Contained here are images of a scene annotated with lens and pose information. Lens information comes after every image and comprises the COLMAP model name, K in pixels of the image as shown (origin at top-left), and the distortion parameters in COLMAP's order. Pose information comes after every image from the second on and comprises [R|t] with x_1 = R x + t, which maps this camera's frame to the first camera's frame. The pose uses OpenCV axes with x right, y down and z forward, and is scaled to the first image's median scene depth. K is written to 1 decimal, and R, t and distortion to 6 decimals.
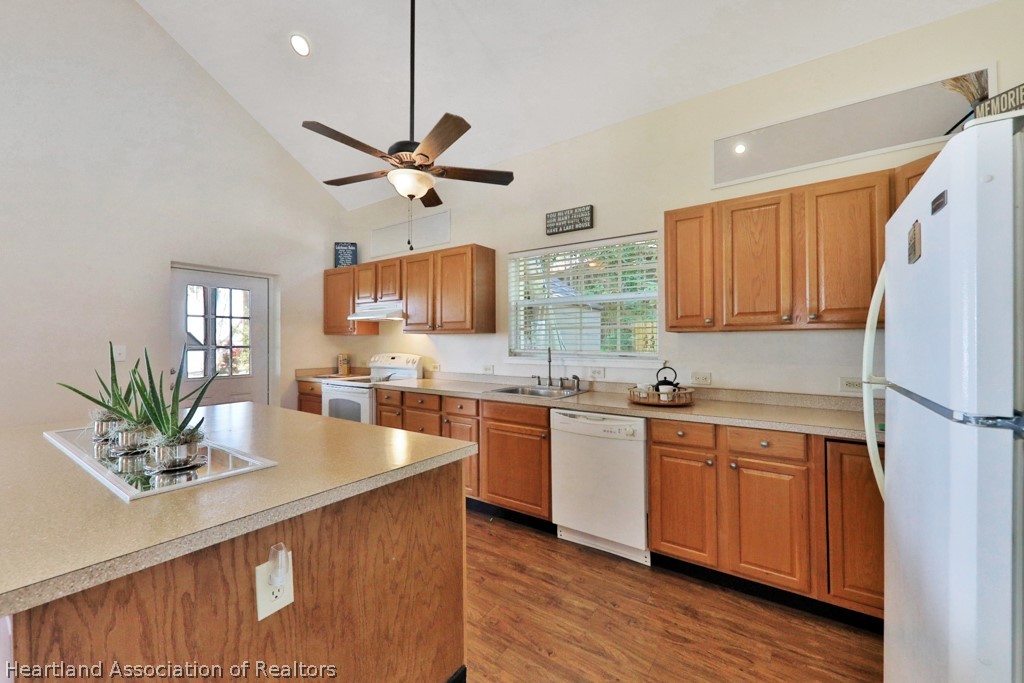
lens RADIAL K [[401.6, 0, 511.2], [0, 401.6, 337.7], [0, 0, 1]] dist [0.011248, -0.000316]
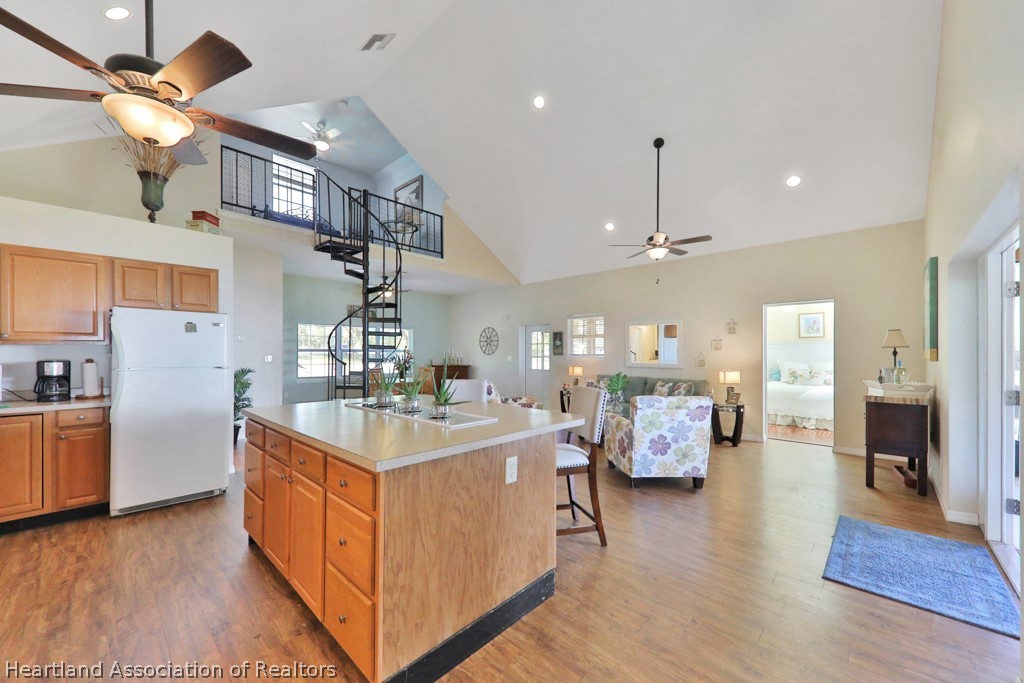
lens RADIAL K [[384.7, 0, 503.0], [0, 384.7, 353.3], [0, 0, 1]] dist [0.007545, -0.001321]
pose [[-0.987842, 0.006683, 0.155320, -0.638412], [0.005853, 0.999966, -0.005799, 0.015192], [-0.155353, -0.004820, -0.987847, 1.055981]]
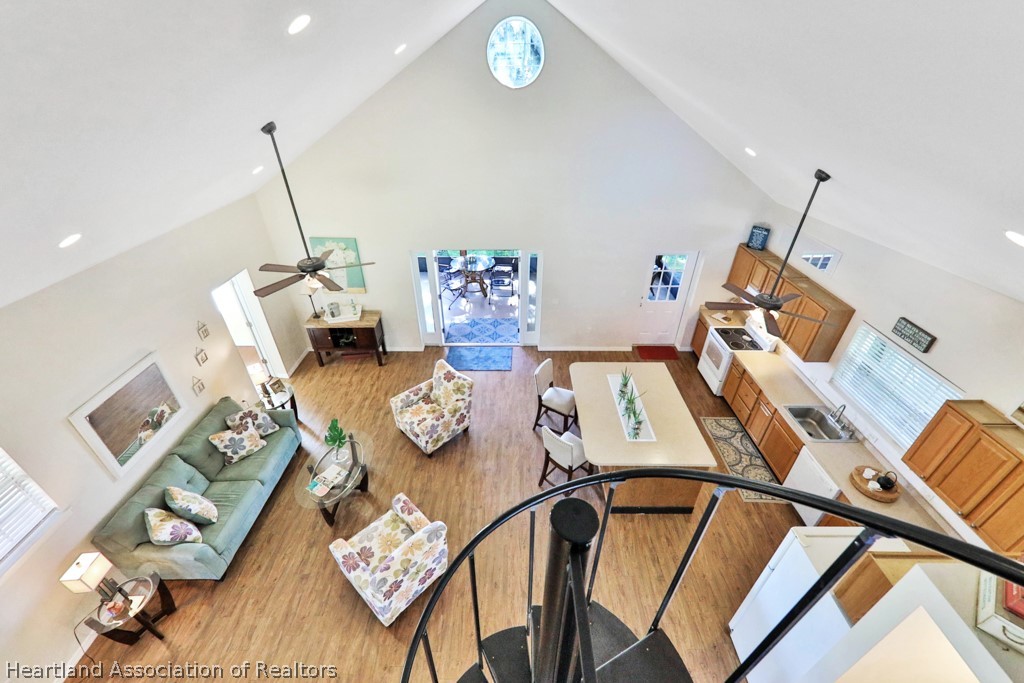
lens RADIAL K [[404.7, 0, 510.0], [0, 404.7, 342.4], [0, 0, 1]] dist [-0.001755, 0.000097]
pose [[0.563951, 0.461674, -0.684702, 0.276838], [0.000232, 0.829041, 0.559188, -0.877929], [0.825809, -0.315513, 0.467431, -0.568379]]
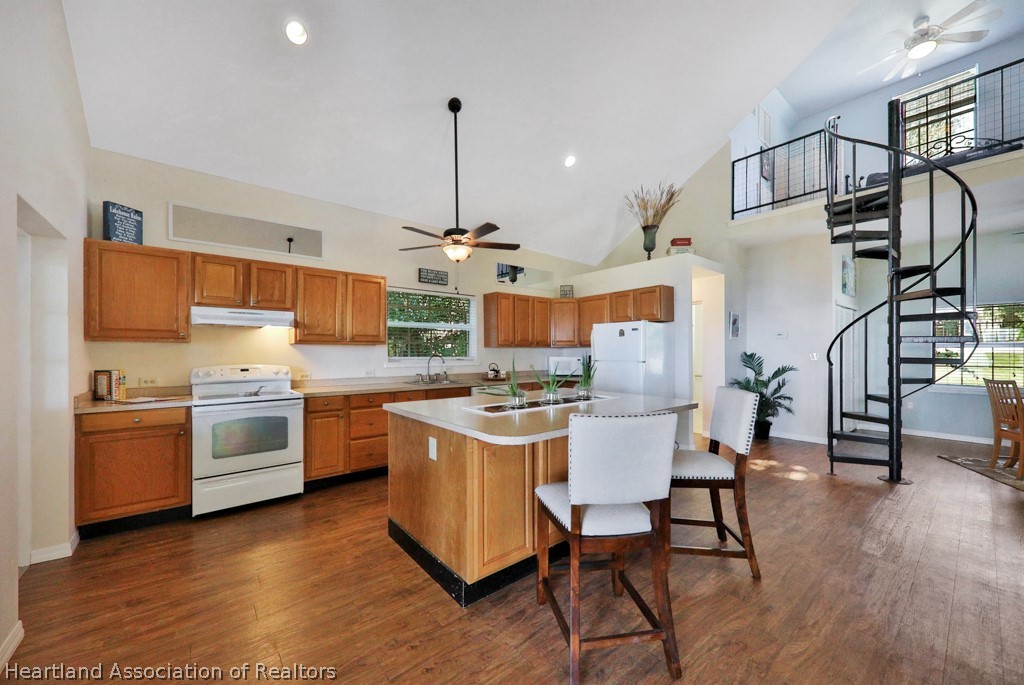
lens RADIAL K [[384.7, 0, 514.9], [0, 384.7, 350.4], [0, 0, 1]] dist [0.007545, -0.001321]
pose [[0.266226, 0.011652, 0.963840, -1.135551], [-0.002854, 0.999932, -0.011300, 0.019187], [-0.963907, 0.000258, 0.266241, 0.241090]]
